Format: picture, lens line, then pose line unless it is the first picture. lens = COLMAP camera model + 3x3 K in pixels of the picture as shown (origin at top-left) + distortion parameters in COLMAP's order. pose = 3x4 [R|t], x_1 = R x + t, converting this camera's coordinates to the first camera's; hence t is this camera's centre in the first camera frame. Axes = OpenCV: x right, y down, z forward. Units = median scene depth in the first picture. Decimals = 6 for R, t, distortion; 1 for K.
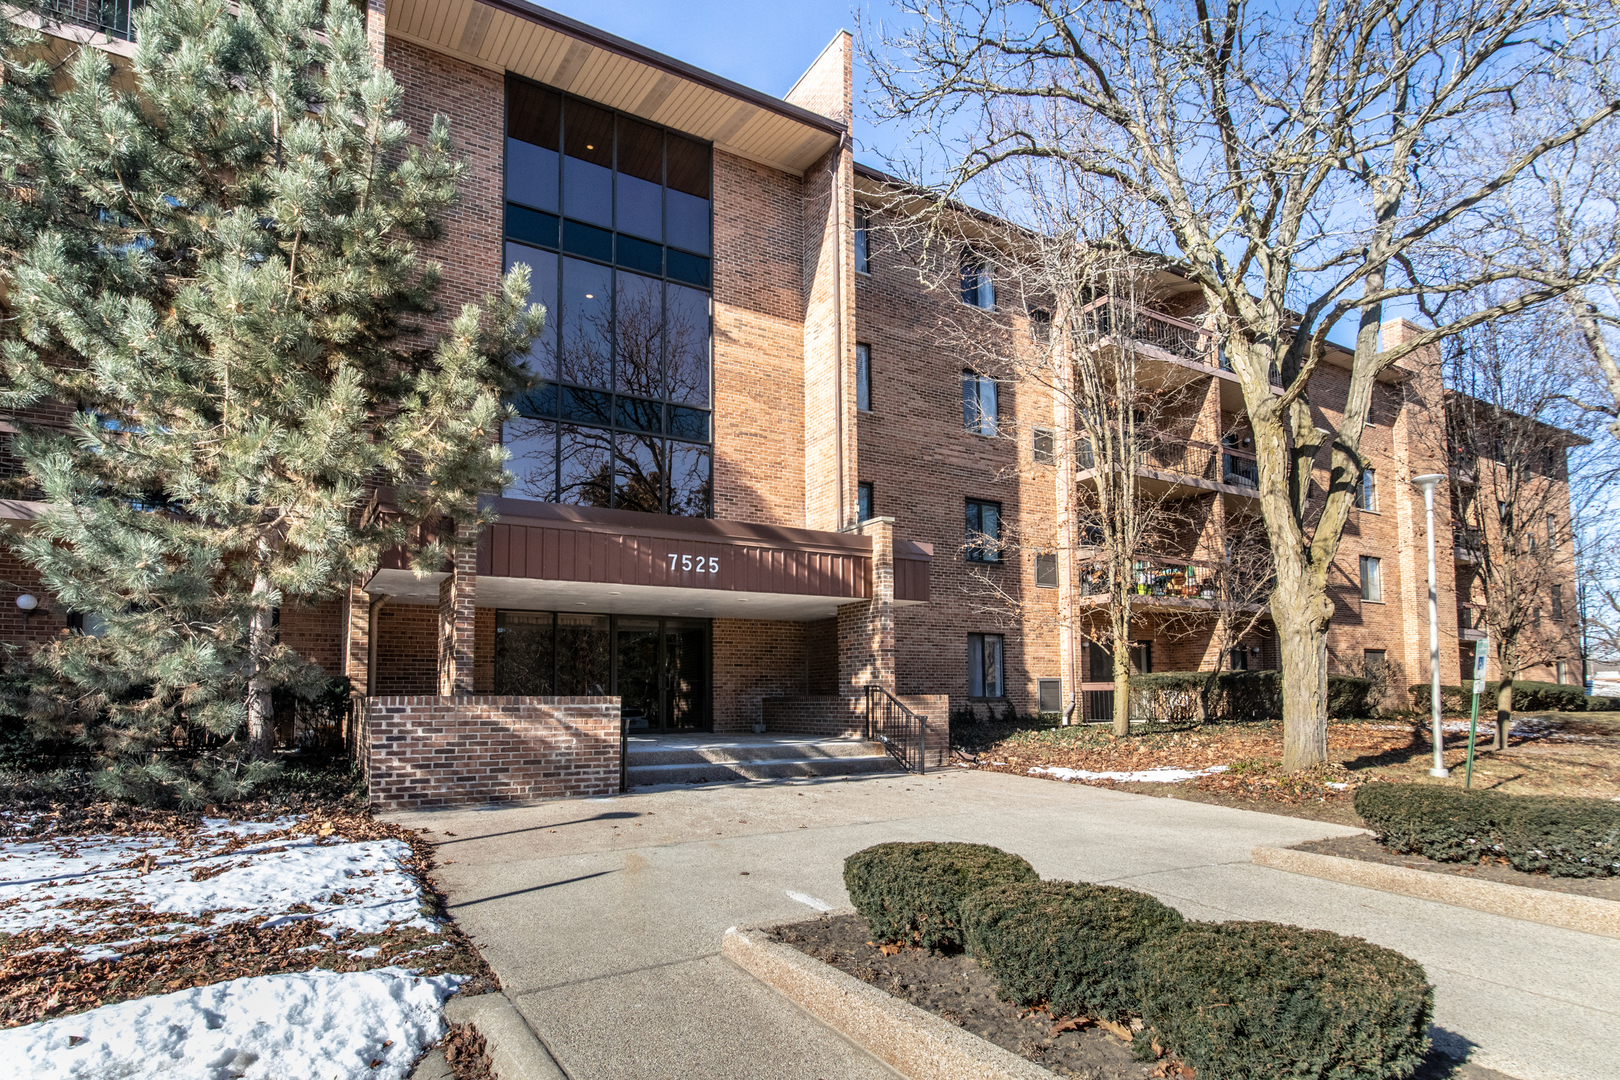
lens RADIAL K [[887.6, 0, 808.1], [0, 887.6, 564.2], [0, 0, 1]] dist [0.000399, -0.000058]
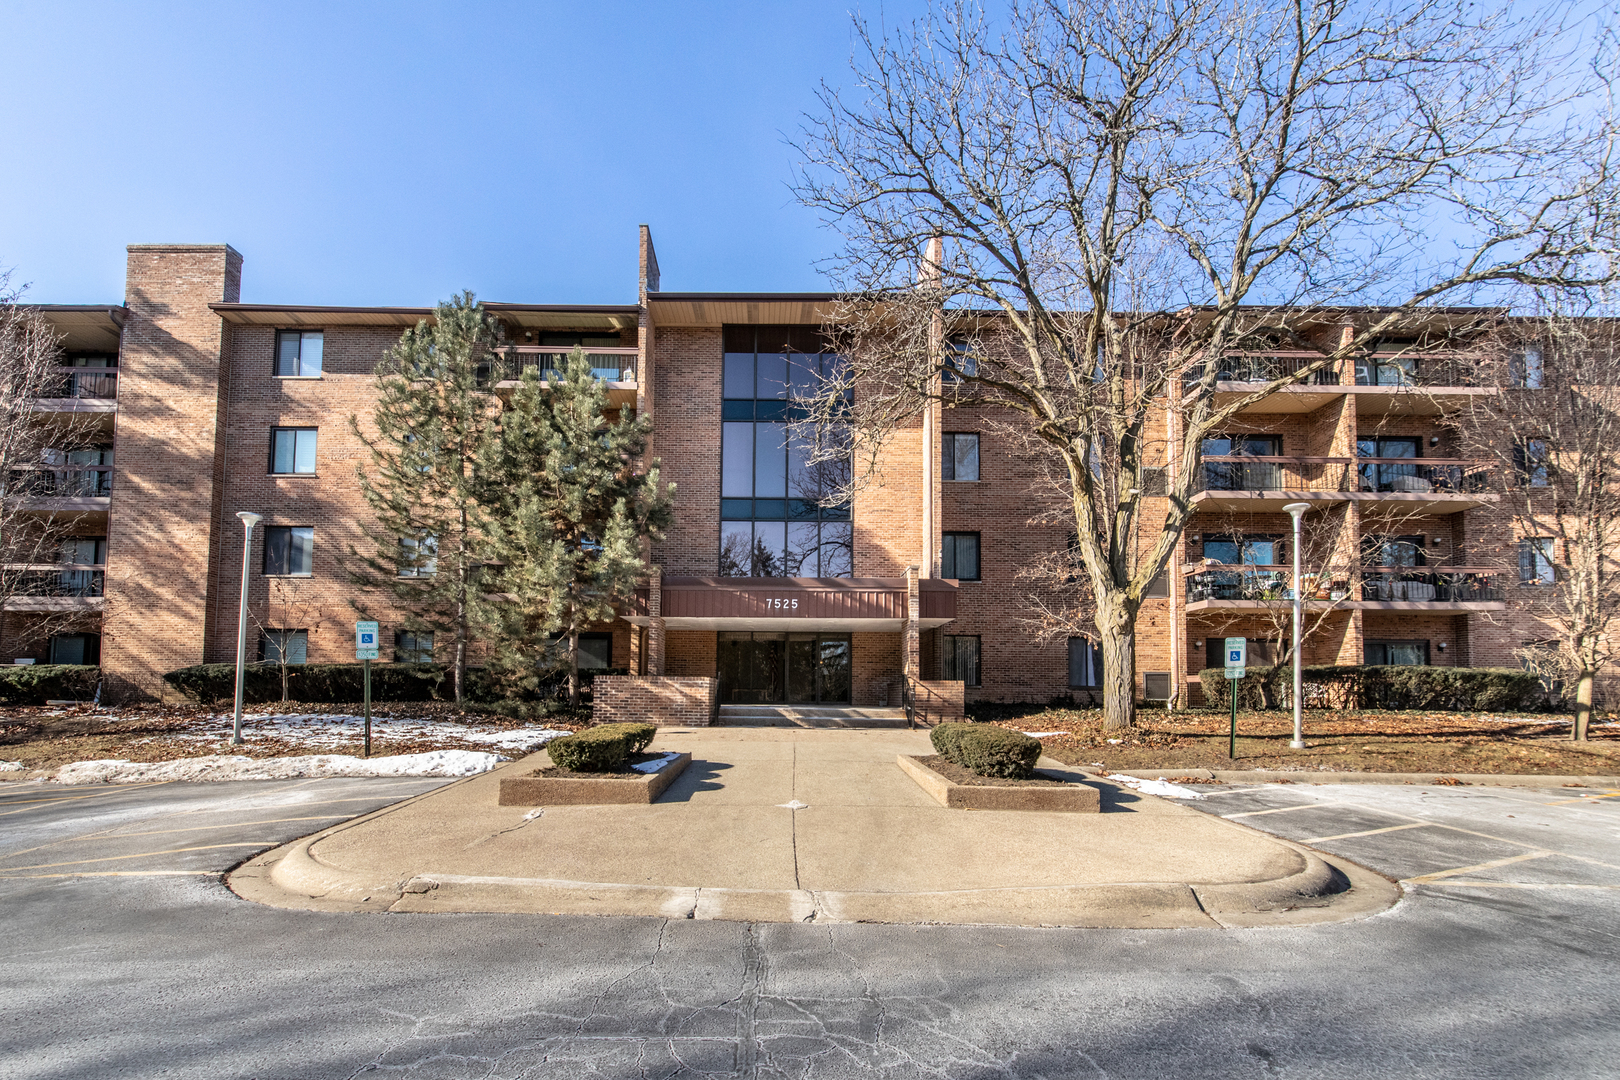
lens RADIAL K [[781.3, 0, 810.0], [0, 781.3, 540.0], [0, 0, 1]] dist [-0.001559, -0.000300]
pose [[0.858657, -0.082391, -0.505885, 0.633149], [0.060072, 0.996370, -0.060311, -0.026214], [0.509018, 0.021397, 0.860490, -0.275735]]
